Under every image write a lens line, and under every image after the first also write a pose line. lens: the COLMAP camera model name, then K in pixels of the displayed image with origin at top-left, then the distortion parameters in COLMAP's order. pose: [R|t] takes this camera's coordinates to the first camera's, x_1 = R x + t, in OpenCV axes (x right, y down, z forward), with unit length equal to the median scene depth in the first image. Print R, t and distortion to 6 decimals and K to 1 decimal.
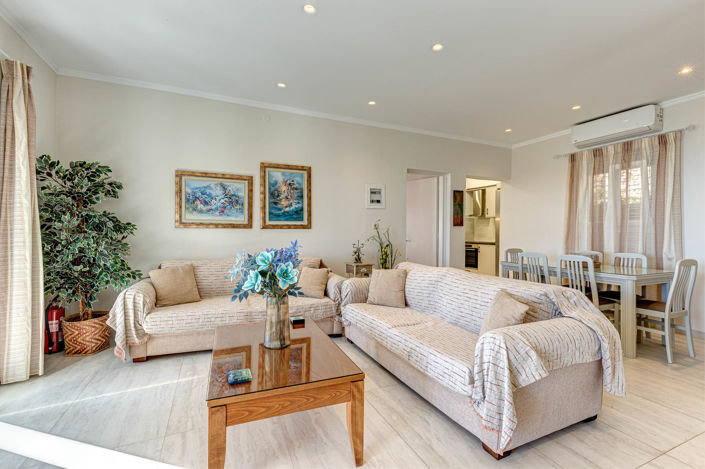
lens RADIAL K [[321.2, 0, 350.9], [0, 321.2, 233.7], [0, 0, 1]] dist [0.003663, 0.000037]
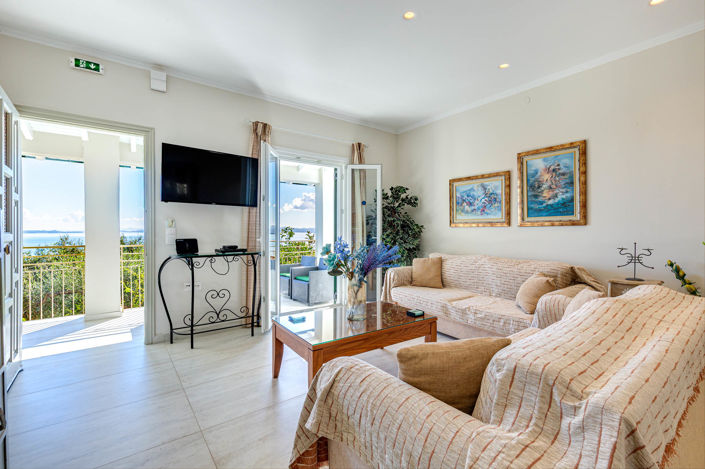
lens RADIAL K [[321.2, 0, 353.4], [0, 321.2, 238.0], [0, 0, 1]] dist [0.003663, 0.000037]
pose [[0.196890, 0.018613, -0.980249, 0.517074], [-0.002304, 0.999826, 0.018522, 0.001494], [0.980423, -0.001389, 0.196899, 0.363091]]
